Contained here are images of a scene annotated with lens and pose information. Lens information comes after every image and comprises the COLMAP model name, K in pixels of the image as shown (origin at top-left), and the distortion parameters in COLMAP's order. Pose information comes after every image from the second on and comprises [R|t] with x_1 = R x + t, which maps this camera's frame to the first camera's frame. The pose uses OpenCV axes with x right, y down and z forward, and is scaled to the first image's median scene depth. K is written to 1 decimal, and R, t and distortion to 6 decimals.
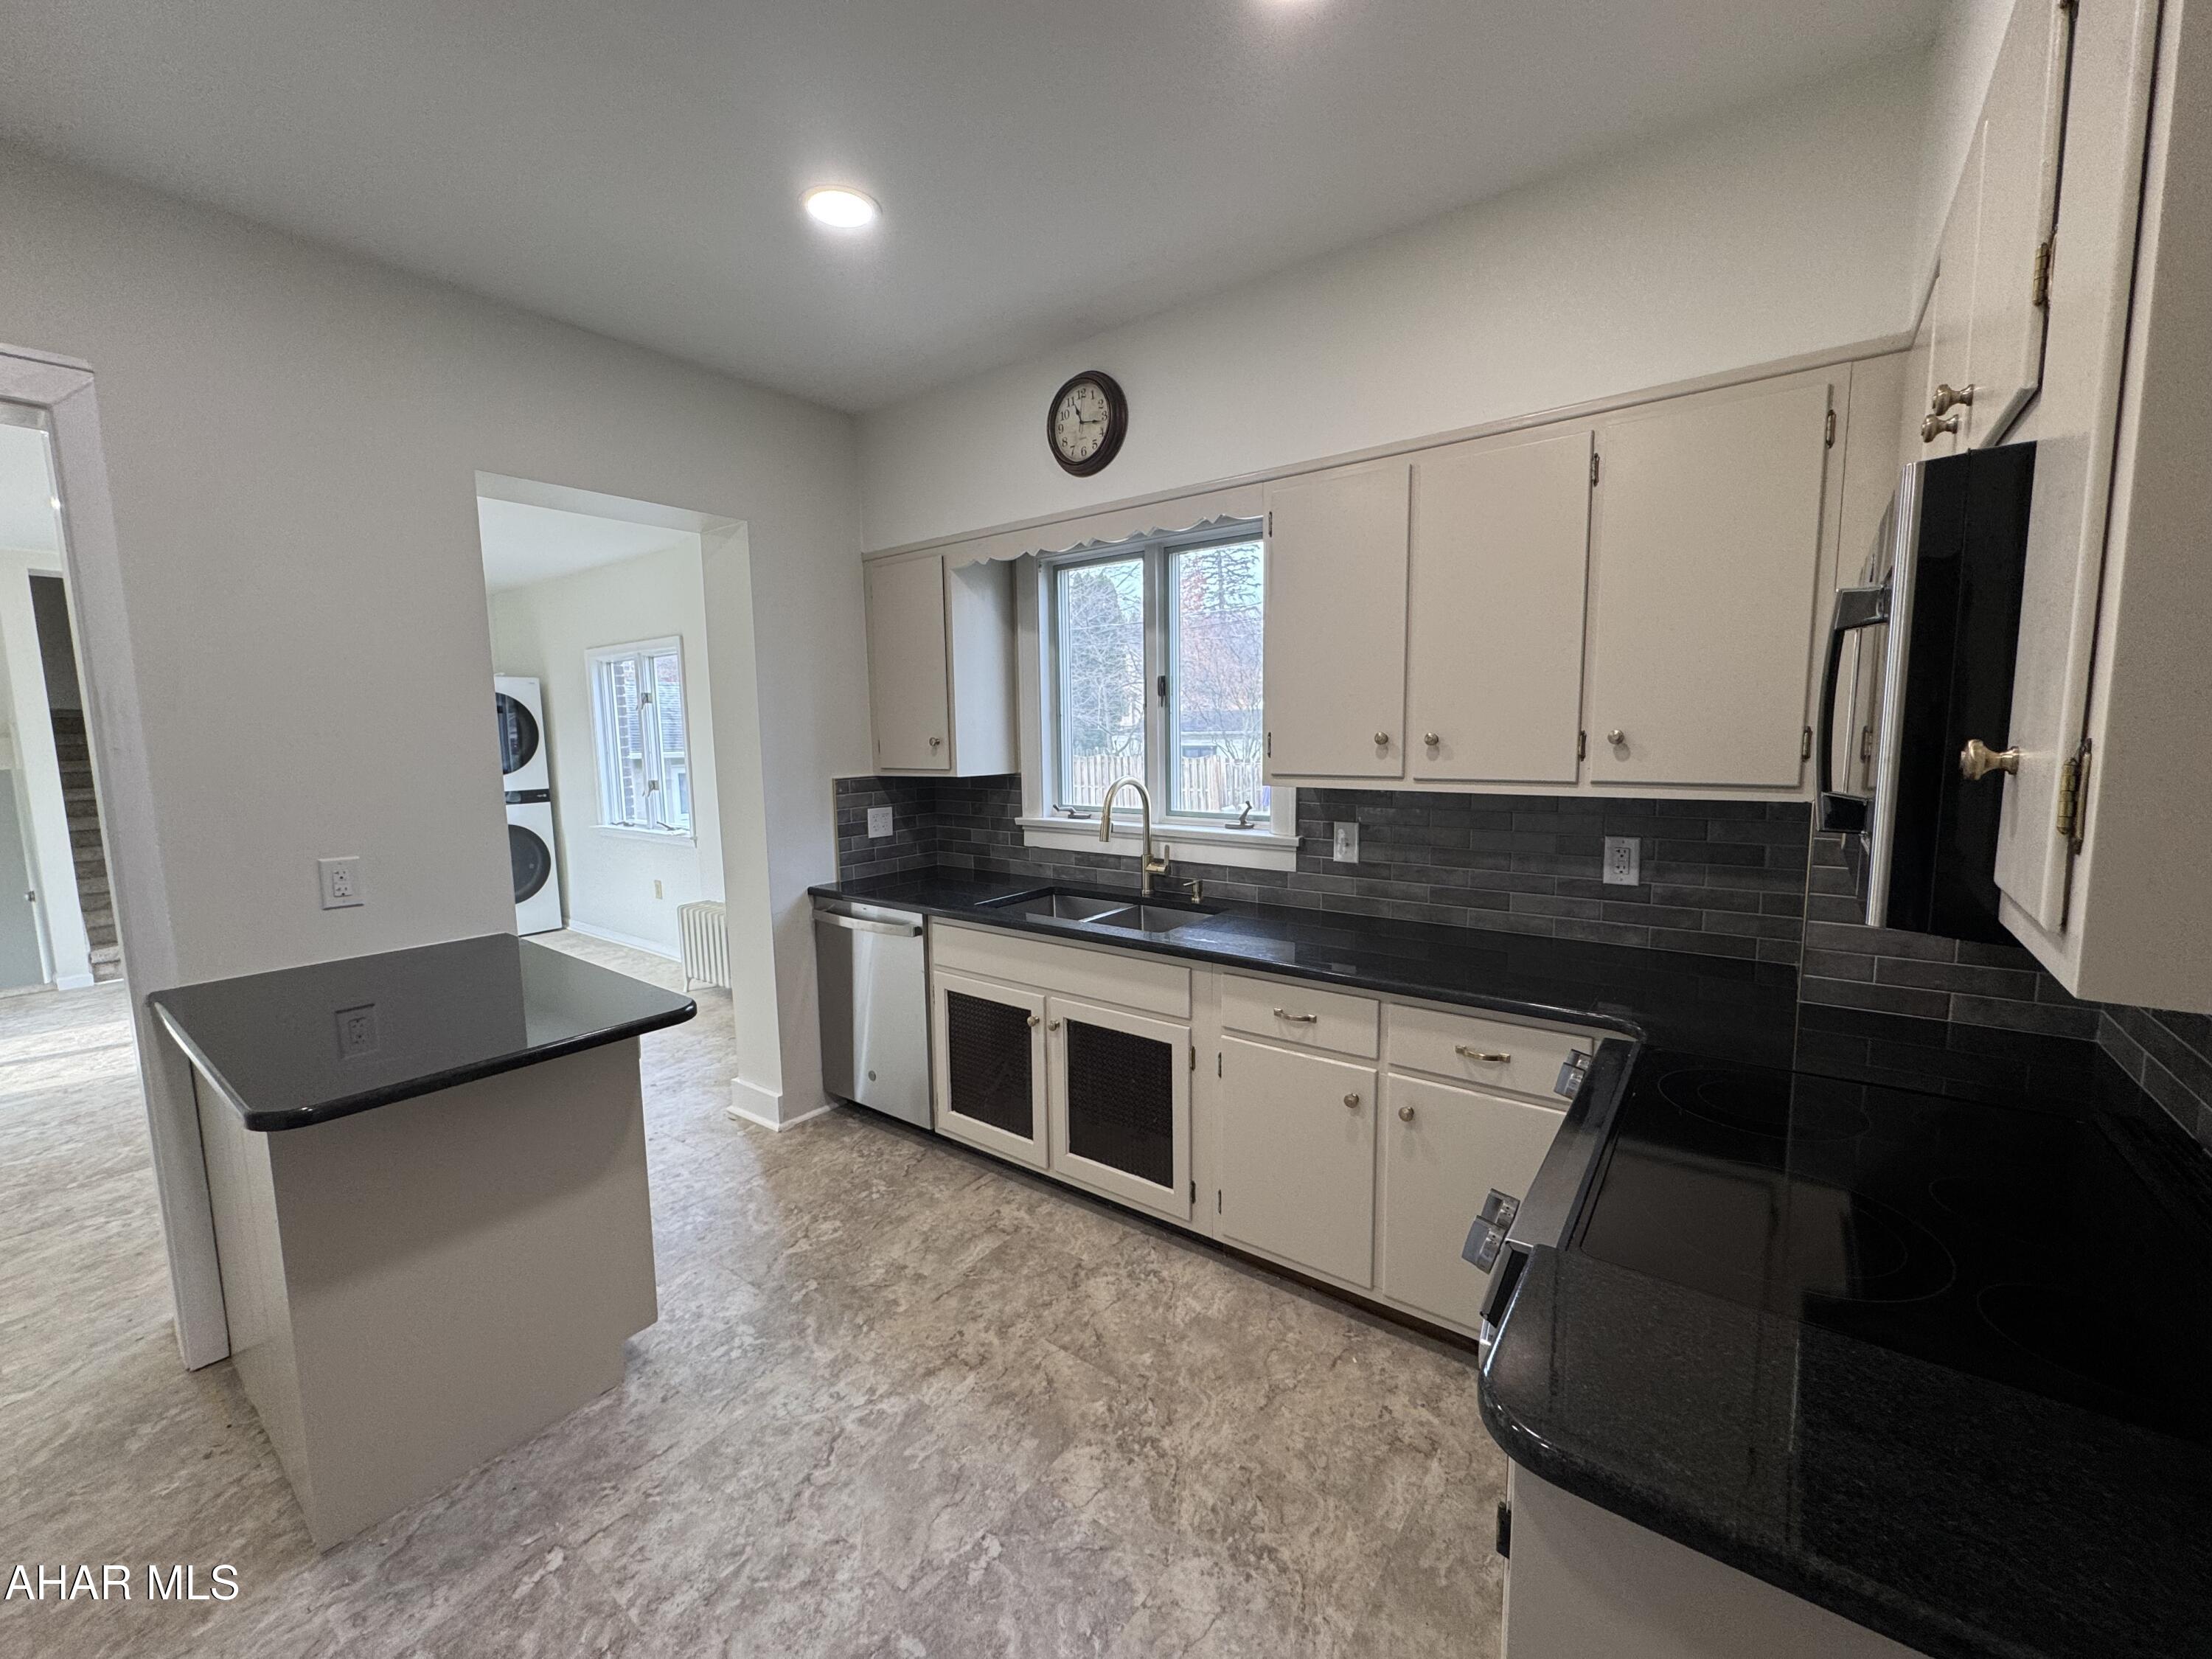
lens RADIAL K [[880.2, 0, 1101.0], [0, 880.2, 831.7], [0, 0, 1]] dist [-0.002746, -0.000720]
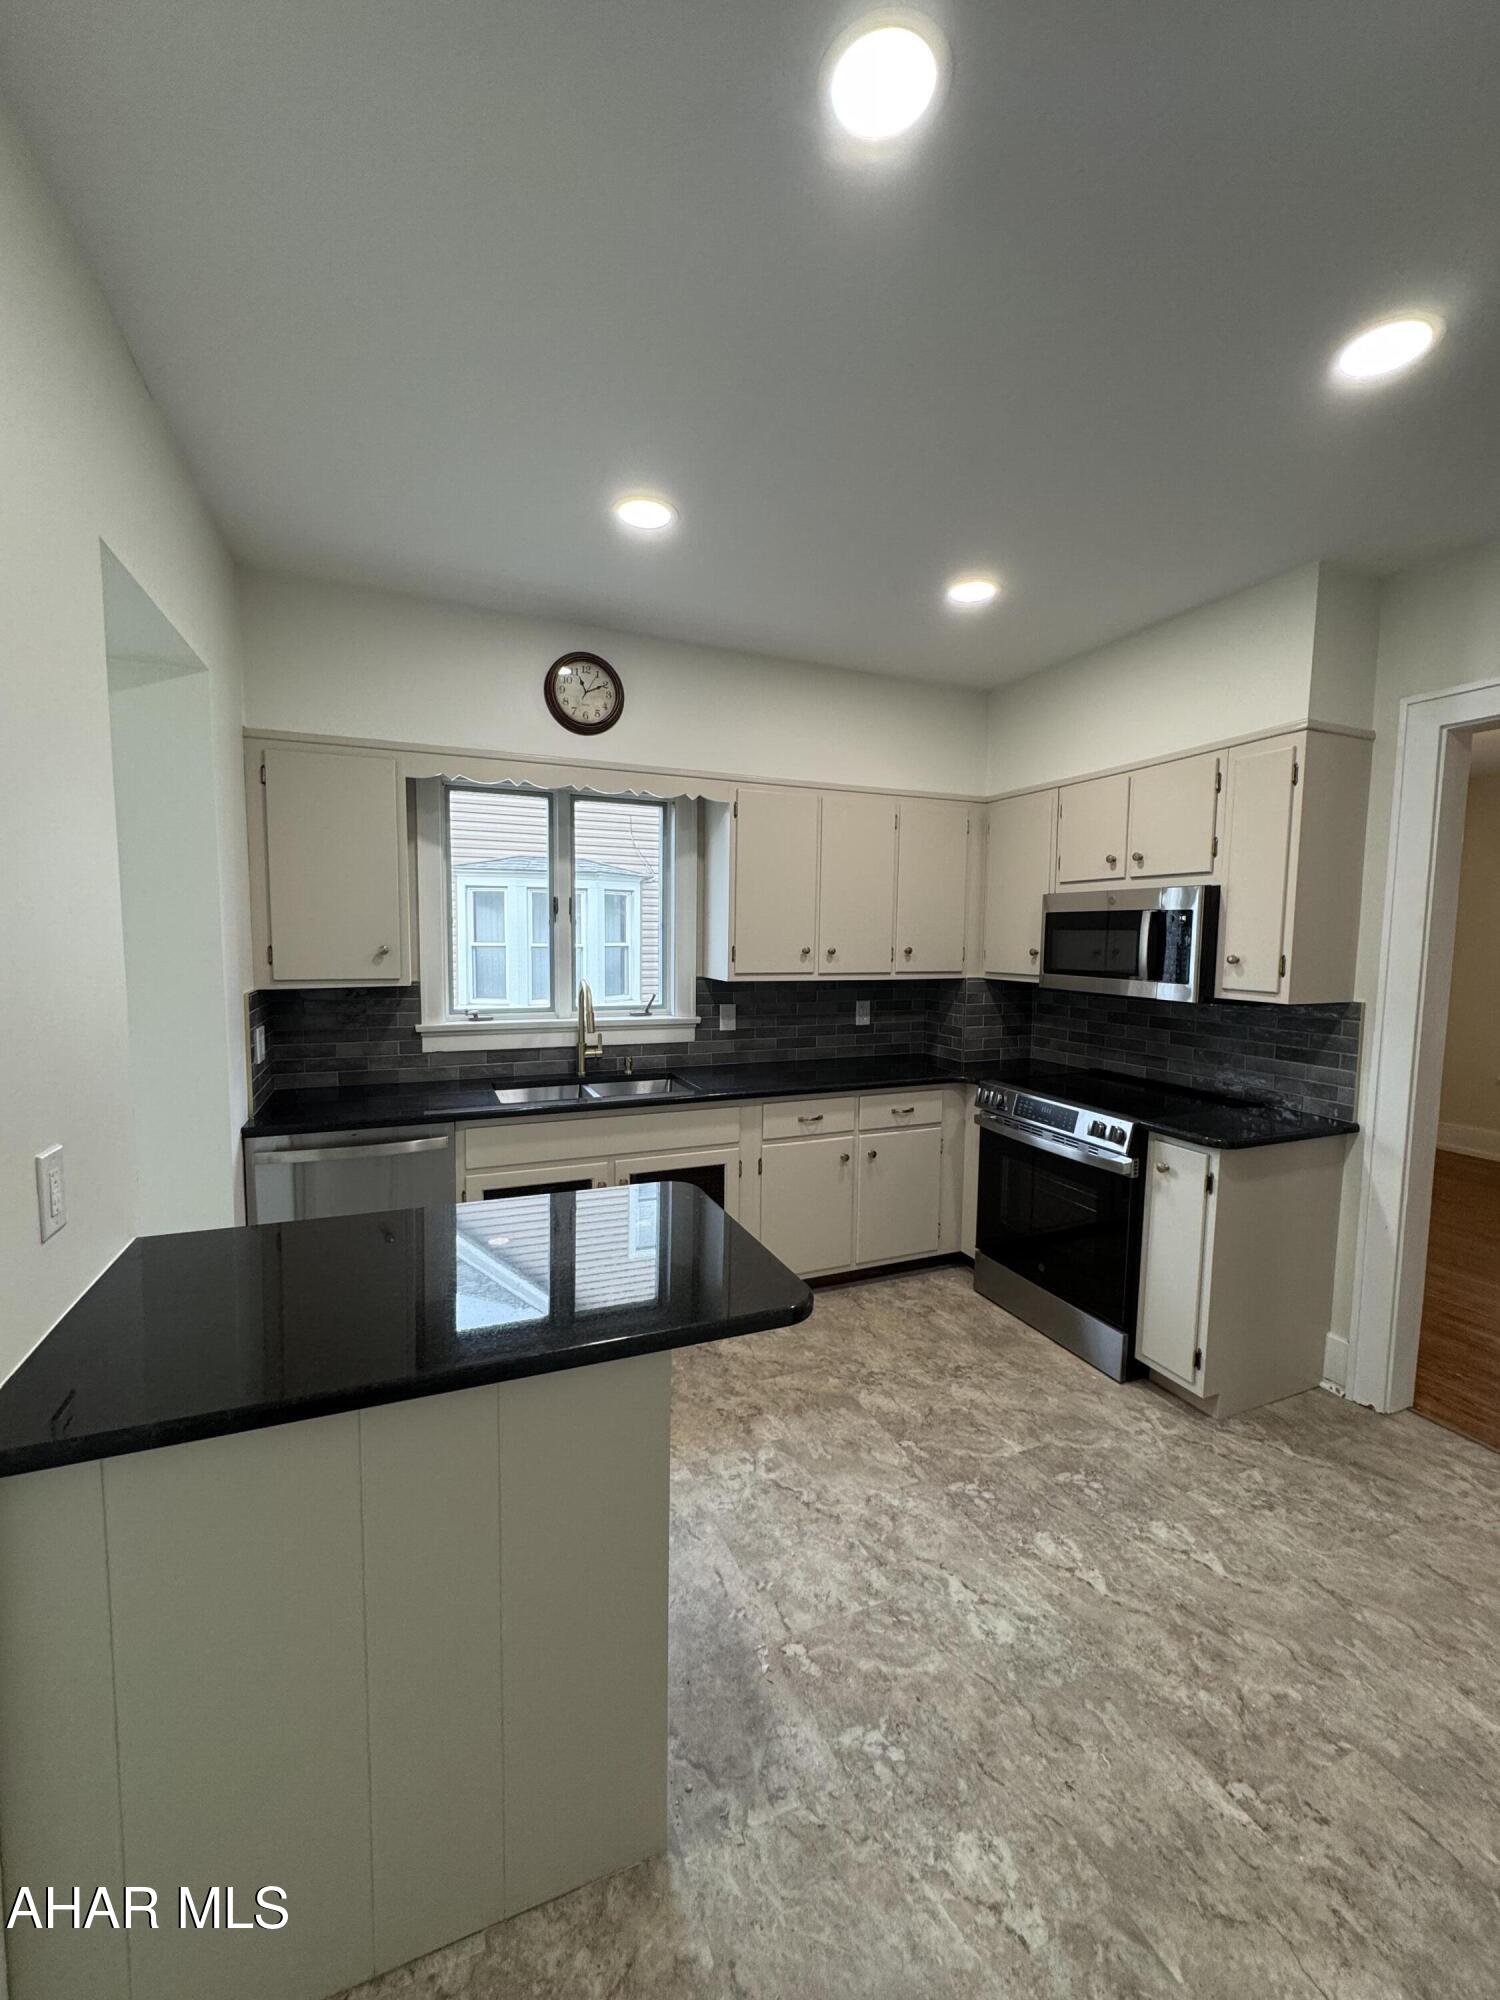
lens RADIAL K [[800.4, 0, 747.4], [0, 800.4, 1002.0], [0, 0, 1]] dist [-0.002165, 0.000241]
pose [[0.496442, -0.053823, 0.866400, -1.175316], [0.081586, 0.996551, 0.015161, -0.042517], [-0.864228, 0.063159, 0.499120, 0.356254]]
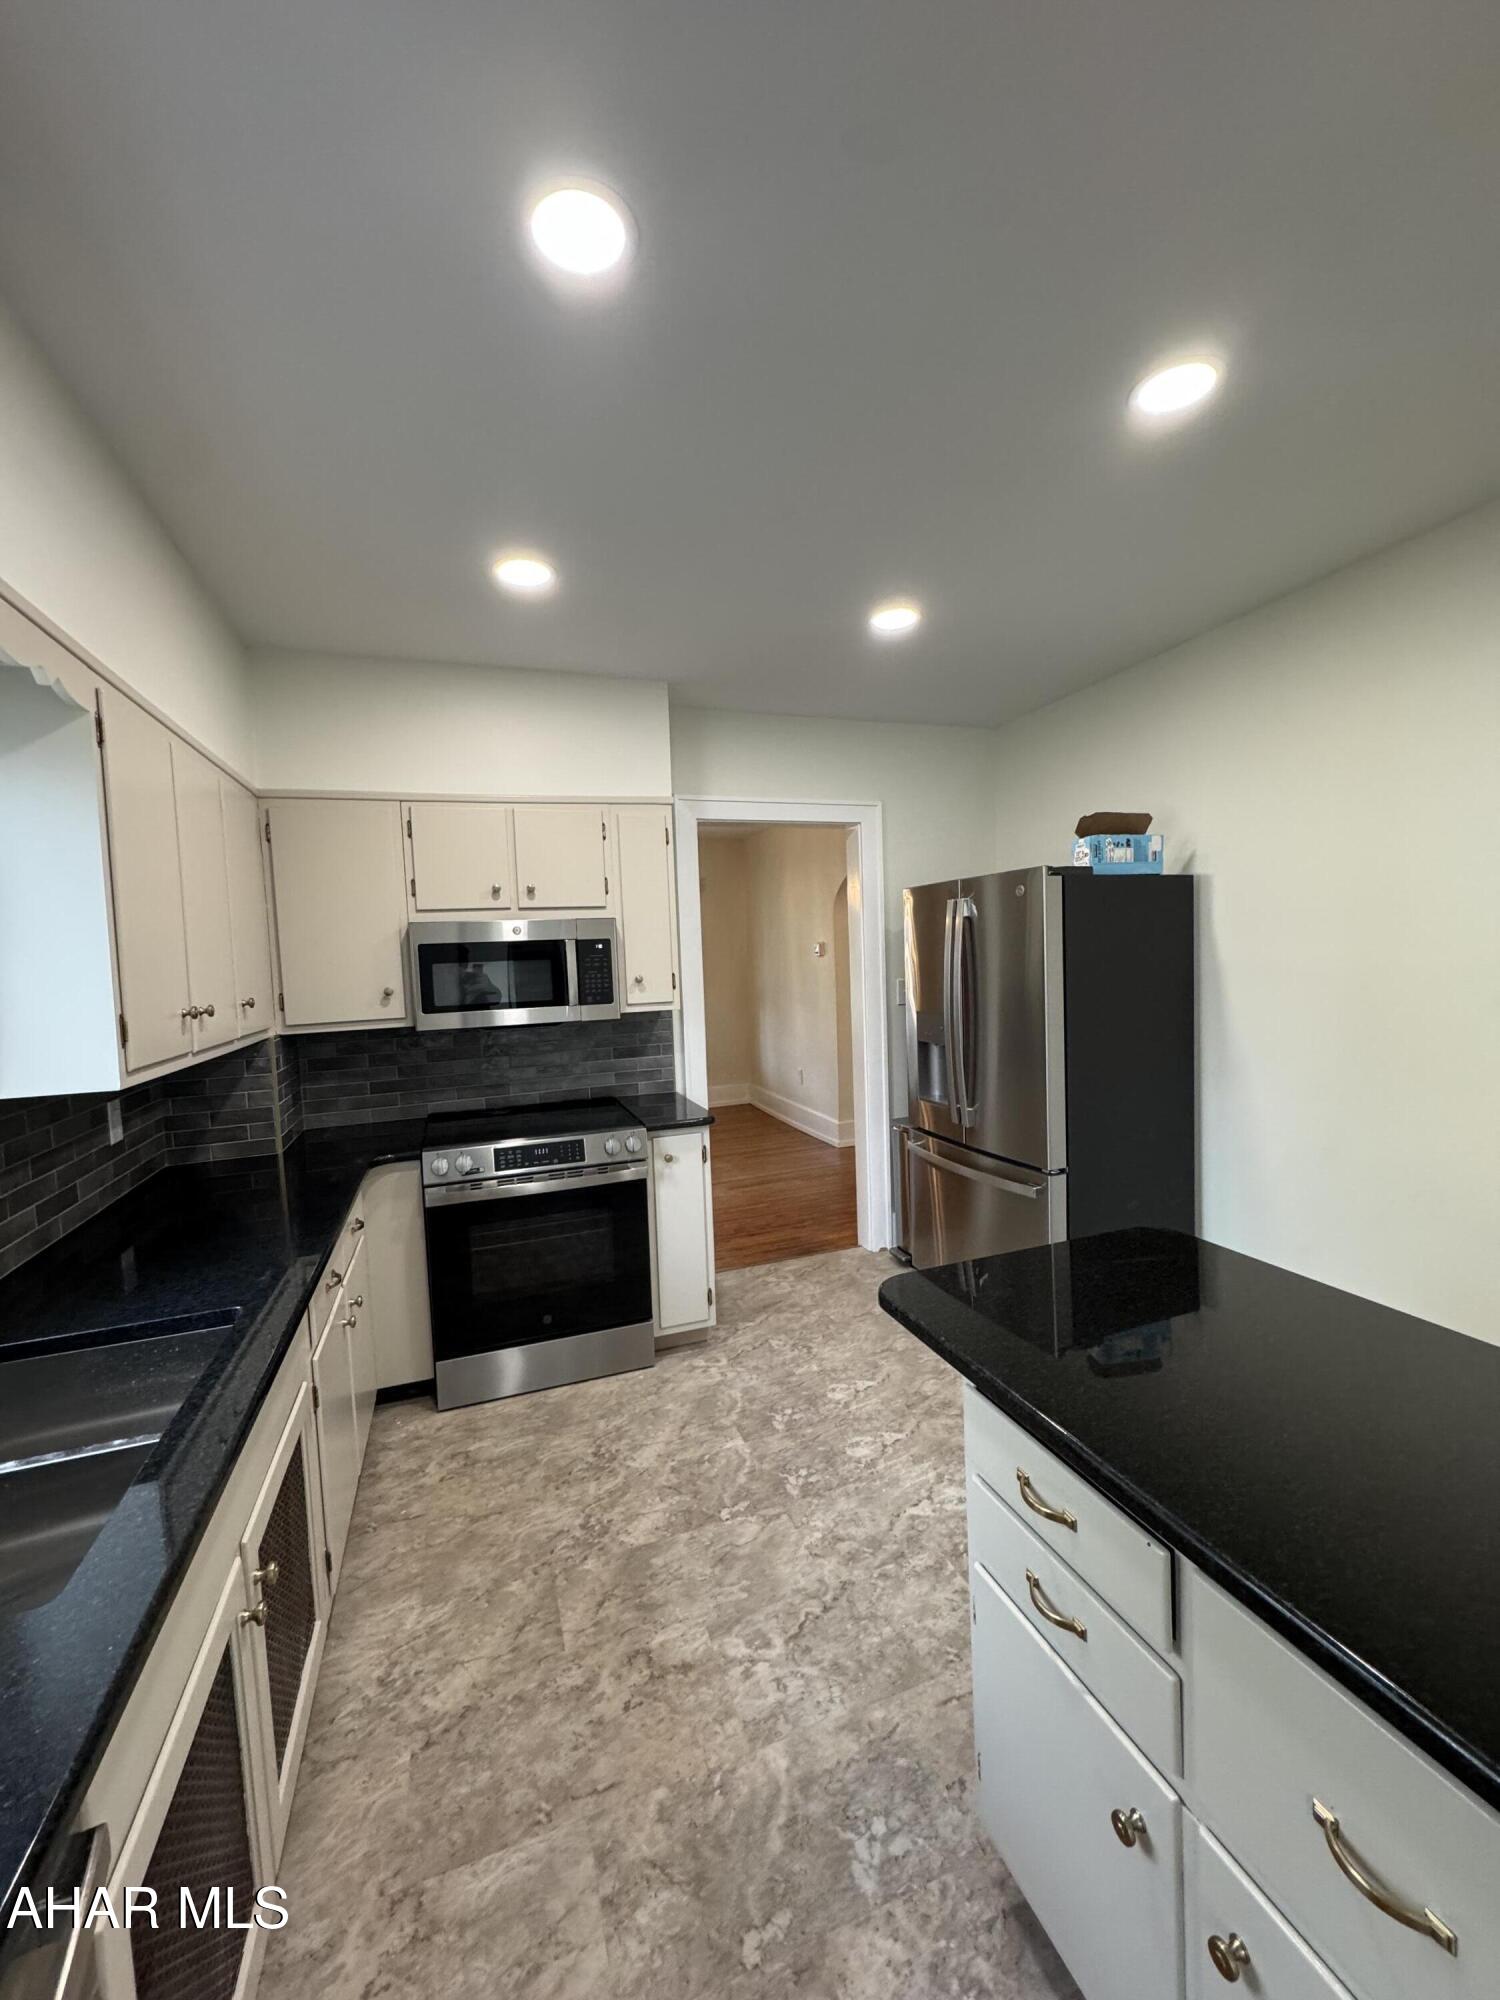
lens RADIAL K [[795.8, 0, 753.7], [0, 795.8, 998.9], [0, 0, 1]] dist [-0.002746, -0.000720]
pose [[-0.841419, 0.018287, 0.540073, -0.708372], [0.114722, 0.982690, 0.145460, -0.190833], [-0.528065, 0.184351, -0.828952, 1.499973]]
